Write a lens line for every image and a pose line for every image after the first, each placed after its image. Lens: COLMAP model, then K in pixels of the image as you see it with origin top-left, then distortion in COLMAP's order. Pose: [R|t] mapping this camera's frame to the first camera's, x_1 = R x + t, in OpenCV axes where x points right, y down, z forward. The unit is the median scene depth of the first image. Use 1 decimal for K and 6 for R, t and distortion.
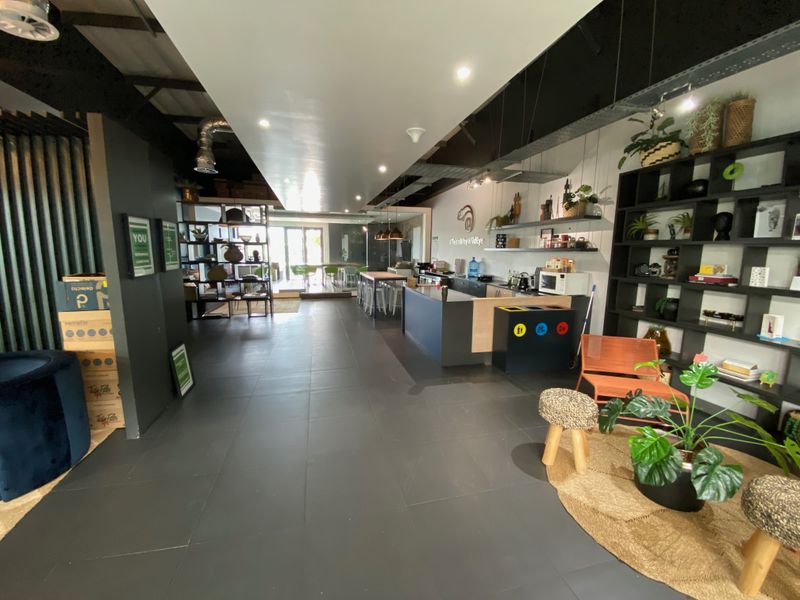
lens RADIAL K [[325.3, 0, 396.4], [0, 325.3, 299.6], [0, 0, 1]] dist [0.002209, -0.013762]
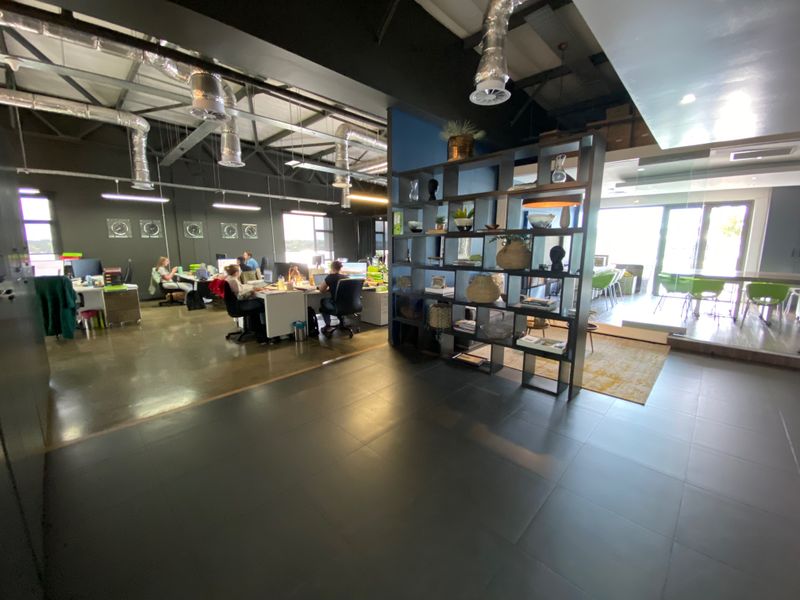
lens RADIAL K [[325.3, 0, 396.4], [0, 325.3, 299.6], [0, 0, 1]] dist [0.002209, -0.013762]
pose [[0.521640, 0.140747, -0.841476, -0.095908], [-0.127093, 0.988113, 0.086487, -0.052718], [0.843646, 0.061831, 0.533327, 0.339852]]
